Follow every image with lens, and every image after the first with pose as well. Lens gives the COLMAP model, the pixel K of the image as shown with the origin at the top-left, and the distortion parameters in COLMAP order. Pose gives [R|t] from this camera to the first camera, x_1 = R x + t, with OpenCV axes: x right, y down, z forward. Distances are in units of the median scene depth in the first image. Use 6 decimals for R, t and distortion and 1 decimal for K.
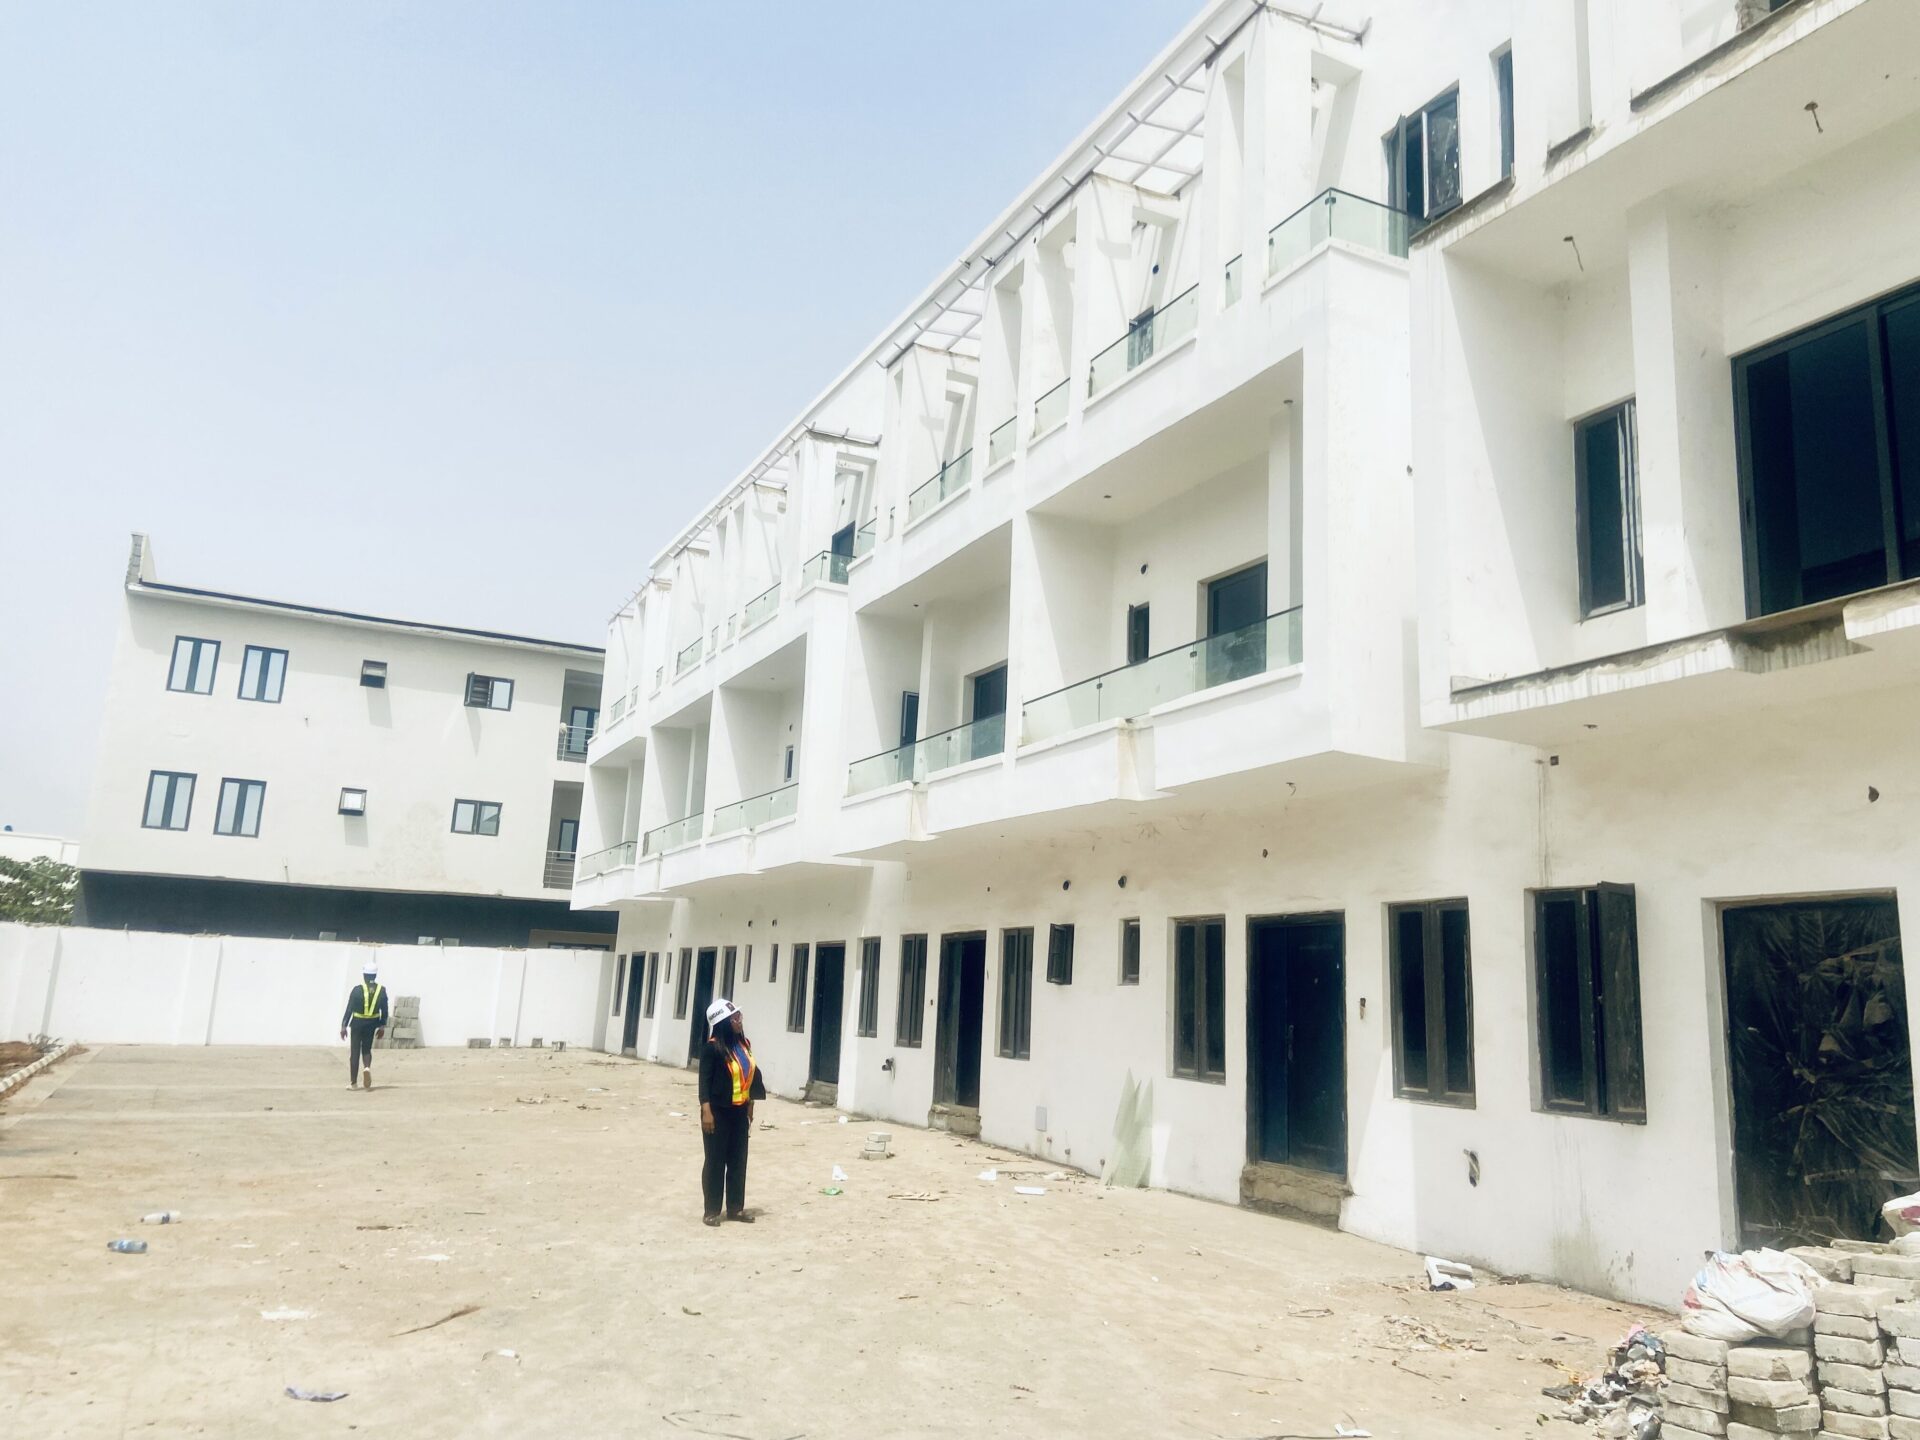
lens RADIAL K [[1448.6, 0, 967.6], [0, 1448.6, 702.0], [0, 0, 1]] dist [0.121225, -0.150479]
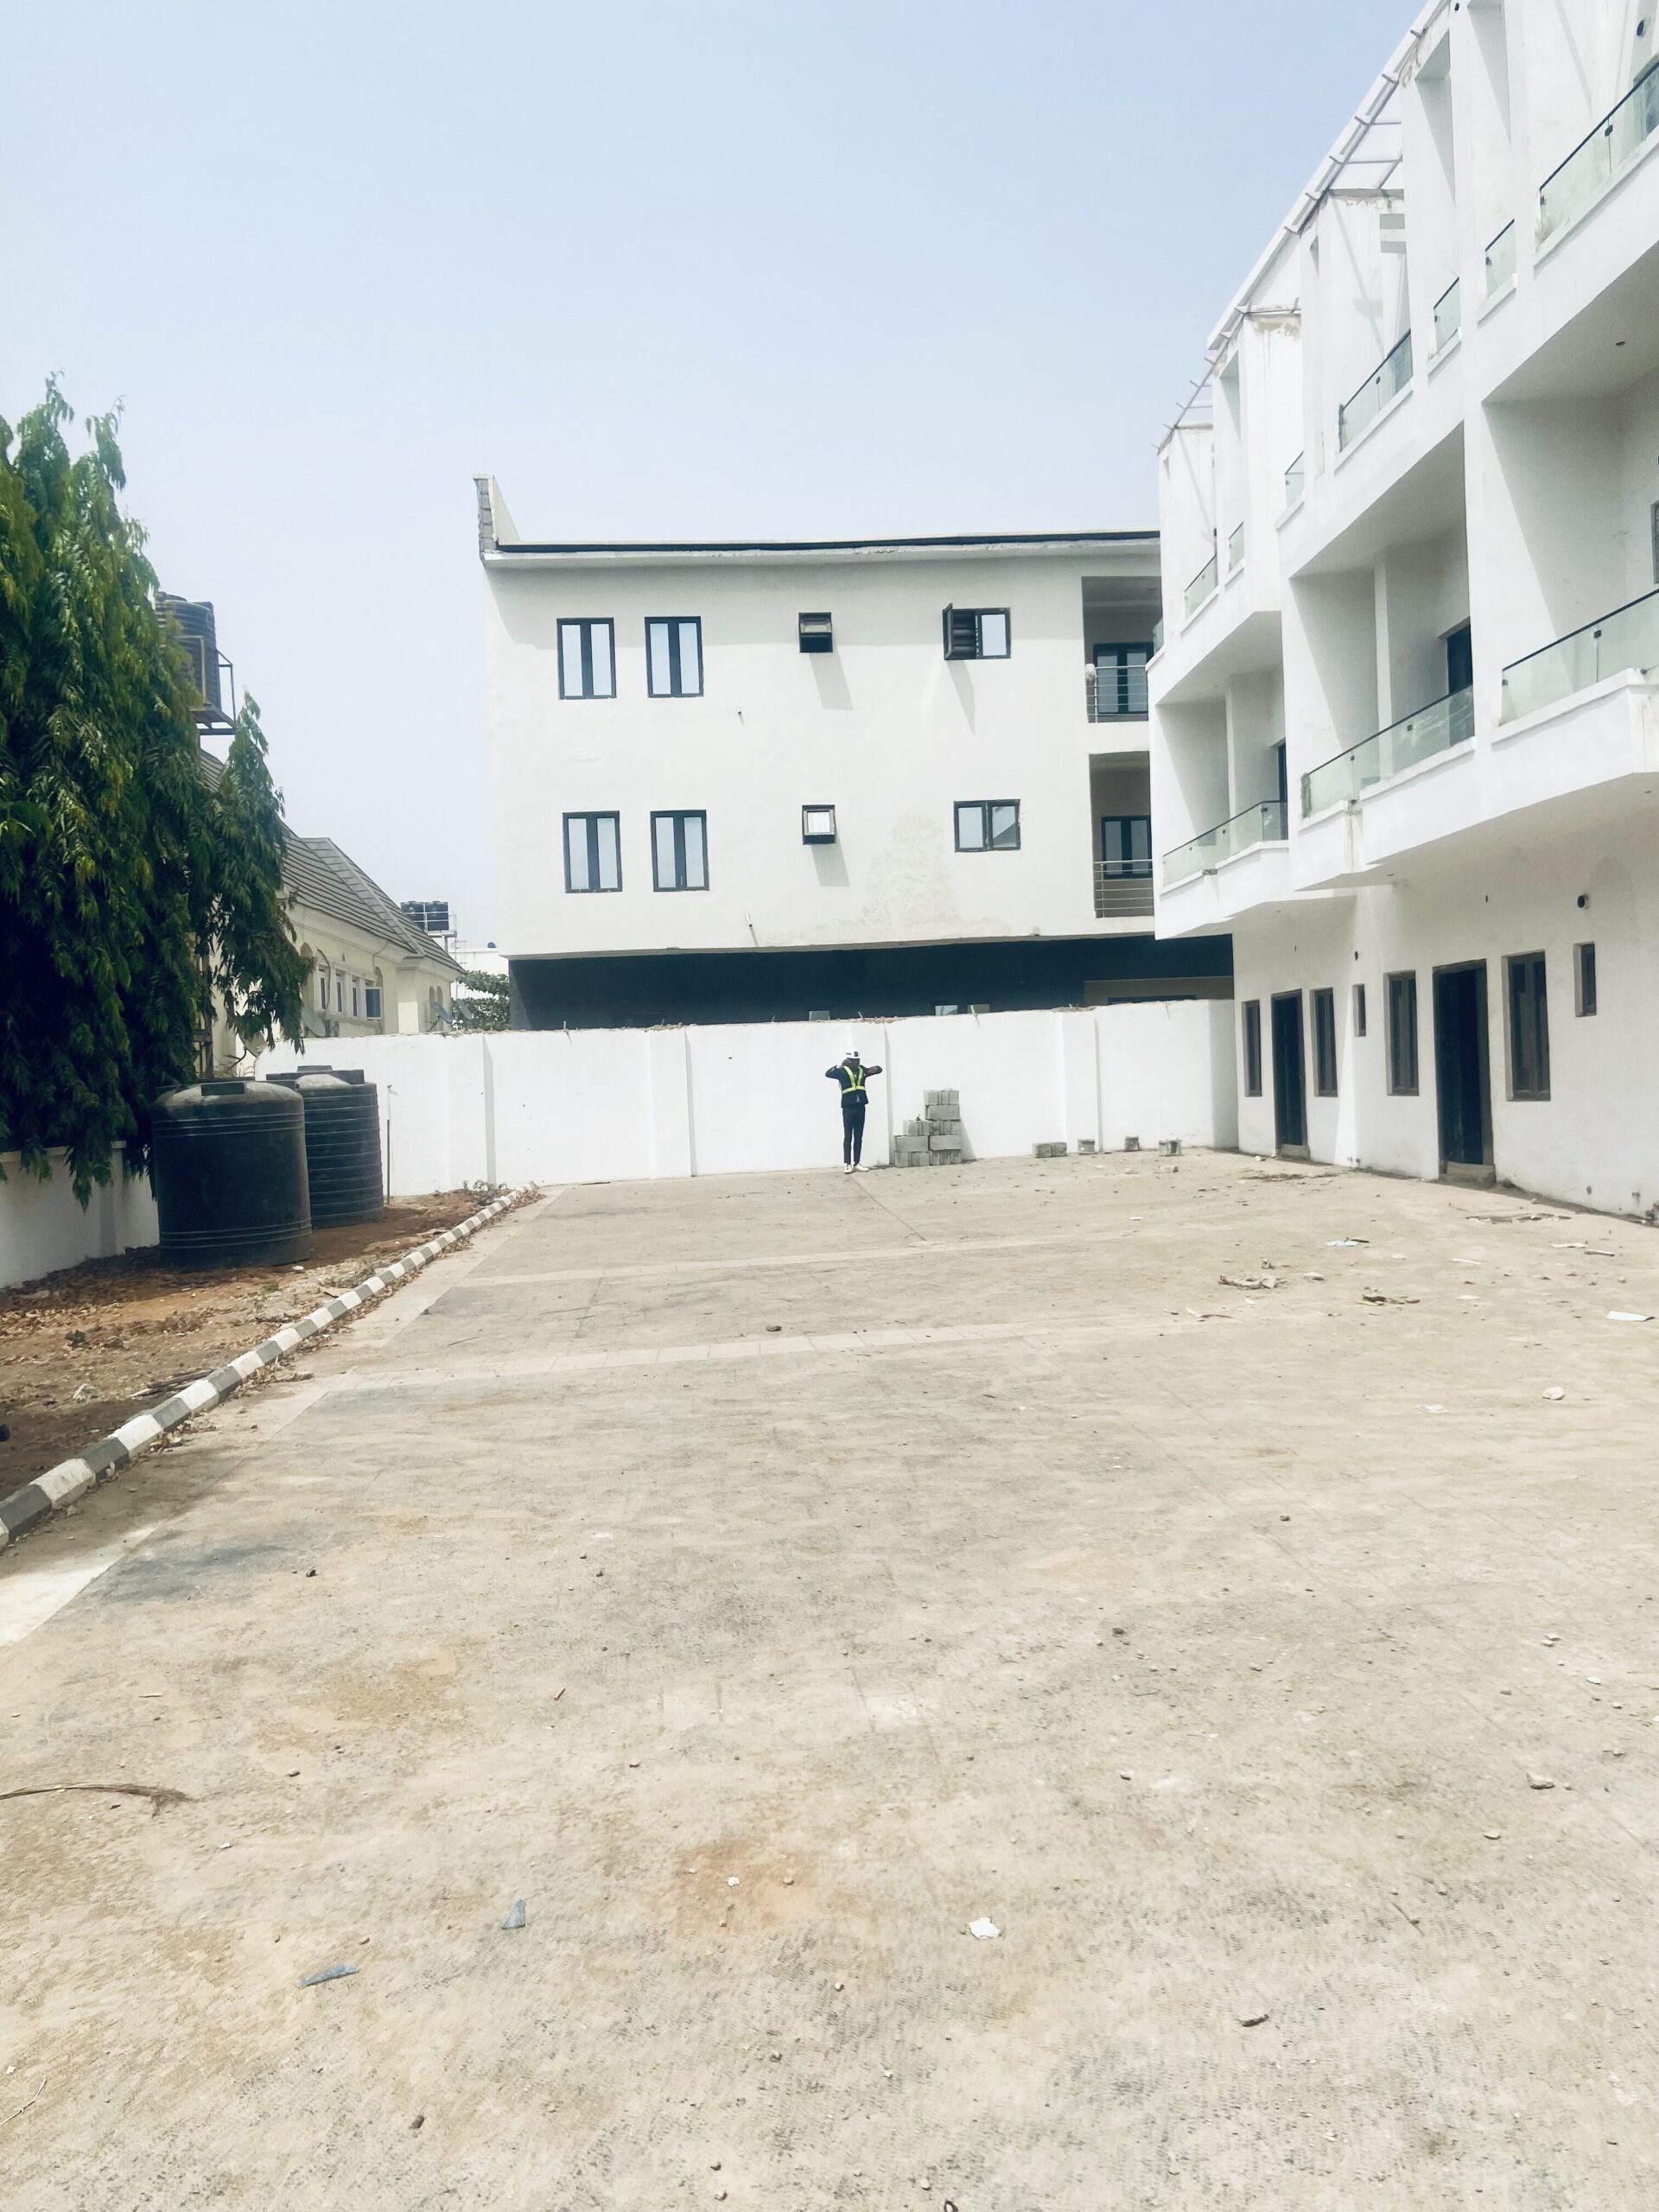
lens RADIAL K [[1695.9, 0, 843.0], [0, 1695.9, 1112.8], [0, 0, 1]] dist [0.045329, -0.001146]
pose [[0.920034, -0.075861, -0.384424, -0.143979], [0.160362, 0.968054, 0.192759, 0.061618], [0.357520, -0.238992, 0.902808, 0.326438]]
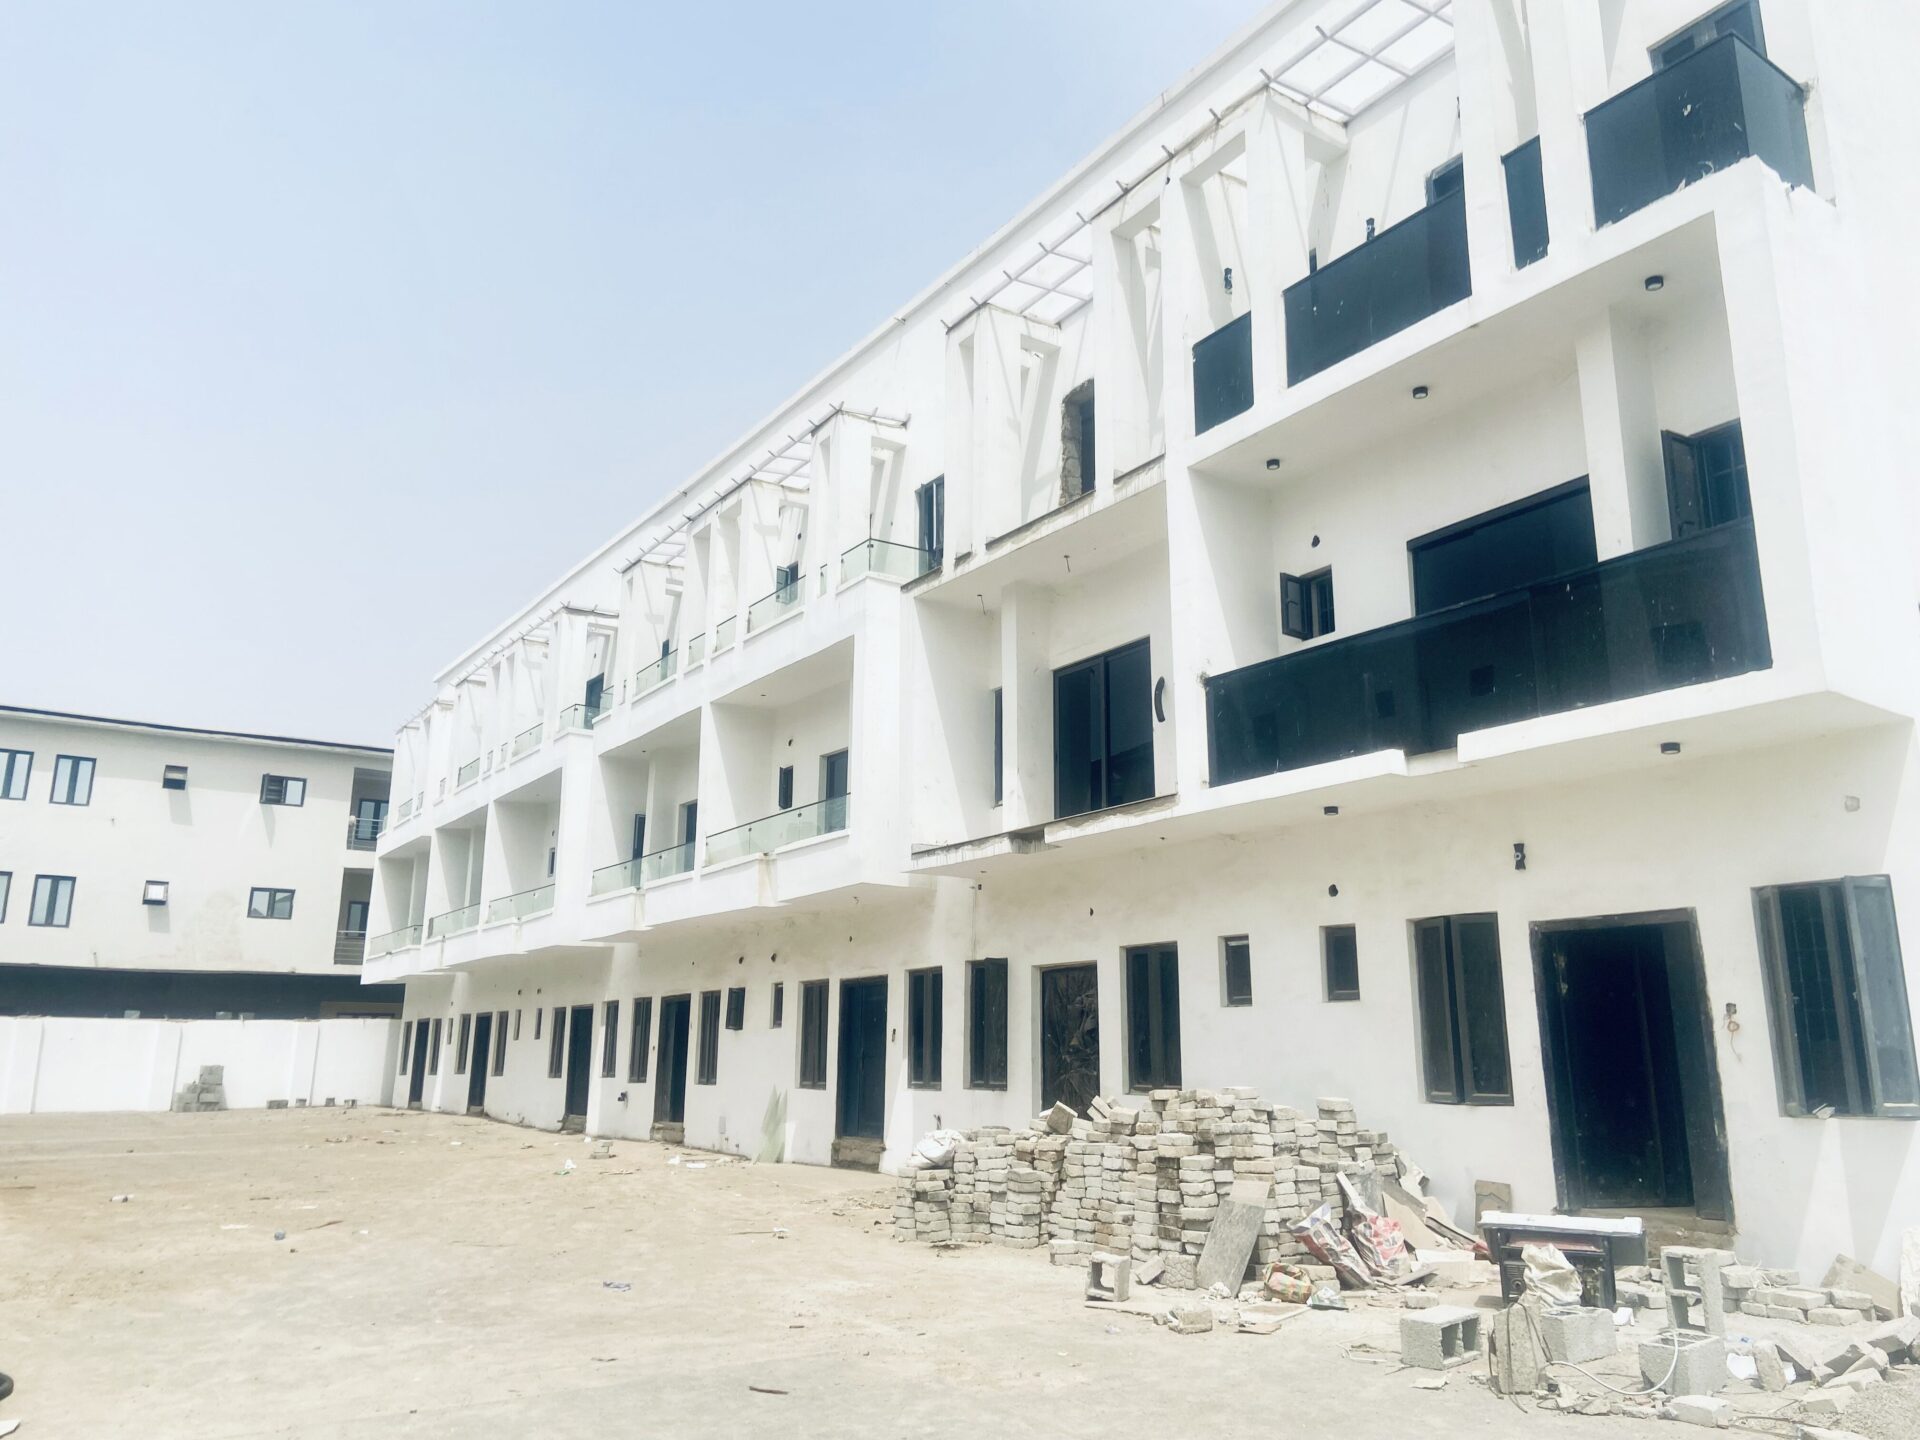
lens RADIAL K [[1448.6, 0, 954.5], [0, 1448.6, 700.6], [0, 0, 1]] dist [0.121225, -0.150479]
pose [[0.991655, -0.008693, 0.128627, 0.052260], [0.012806, 0.999431, -0.031189, -0.045980], [-0.128283, 0.032576, 0.991202, -0.257783]]
